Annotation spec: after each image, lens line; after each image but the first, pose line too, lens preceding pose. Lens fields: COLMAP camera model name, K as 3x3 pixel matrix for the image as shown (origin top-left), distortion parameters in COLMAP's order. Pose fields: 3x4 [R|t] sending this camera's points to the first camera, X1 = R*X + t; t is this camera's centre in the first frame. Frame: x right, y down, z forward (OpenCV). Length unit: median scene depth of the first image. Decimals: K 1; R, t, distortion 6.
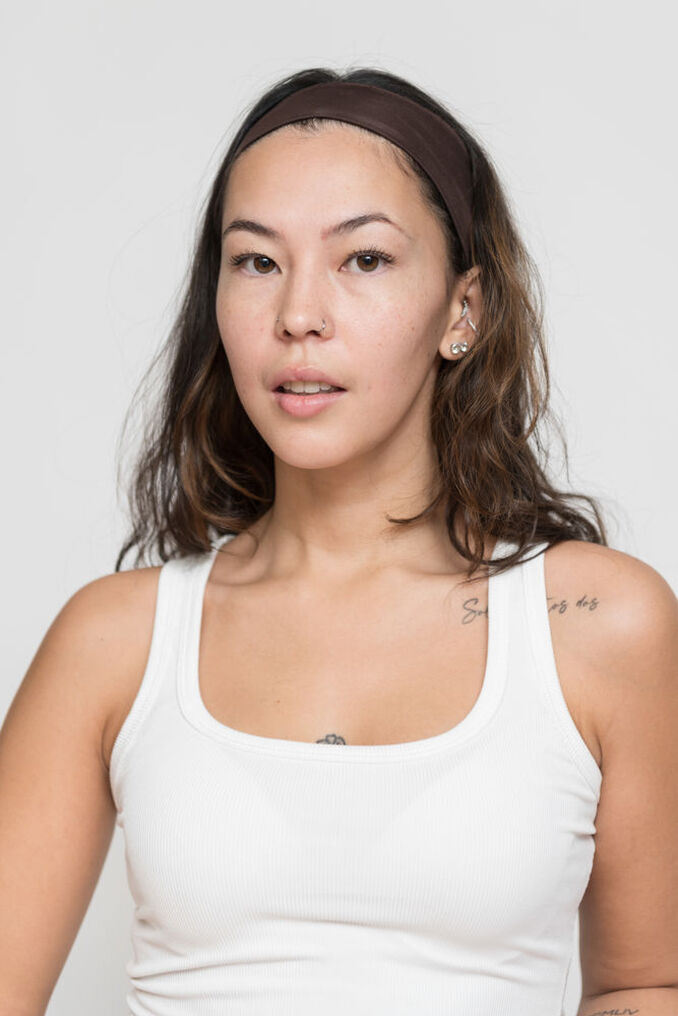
lens RADIAL K [[2107.2, 0, 339.0], [0, 2107.2, 508.0], [0, 0, 1]] dist [-0.088652, -0.463655]
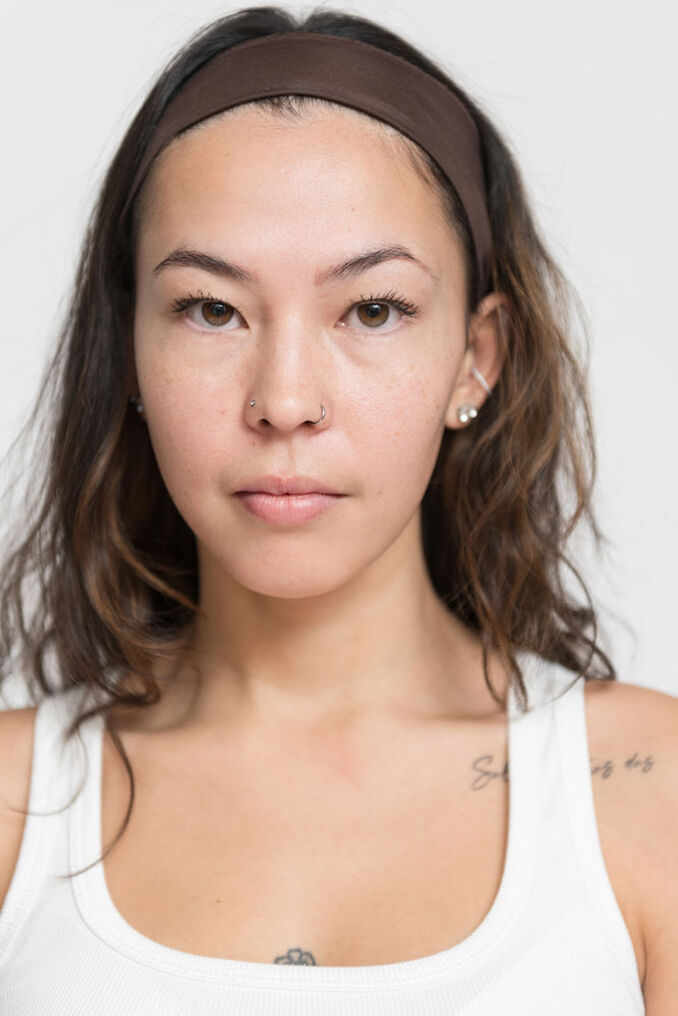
lens RADIAL K [[2096.0, 0, 339.0], [0, 2096.0, 508.0], [0, 0, 1]] dist [-0.012885, -0.017852]
pose [[0.992248, -0.007791, 0.124032, -0.081298], [-0.000234, 0.997914, 0.064557, -0.095483], [-0.124276, -0.064085, 0.990176, 0.313958]]
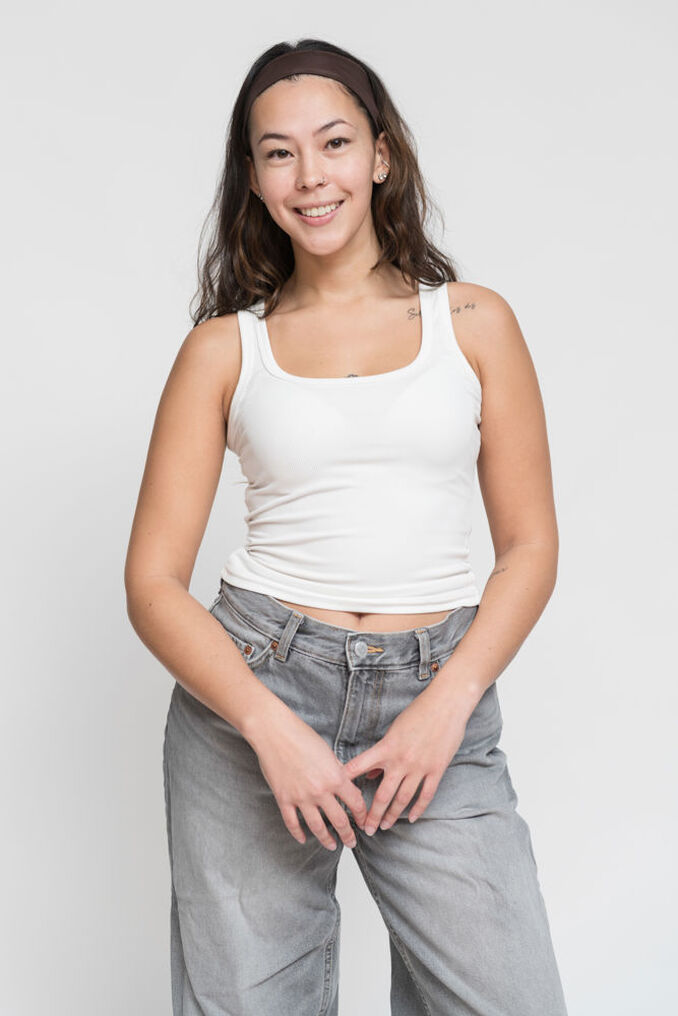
lens RADIAL K [[2107.2, 0, 339.0], [0, 2107.2, 508.0], [0, 0, 1]] dist [-0.088652, -0.463655]
pose [[0.979837, -0.187938, 0.067814, -0.177018], [0.181457, 0.979118, 0.091654, 0.036074], [-0.083623, -0.077500, 0.993479, -0.955079]]
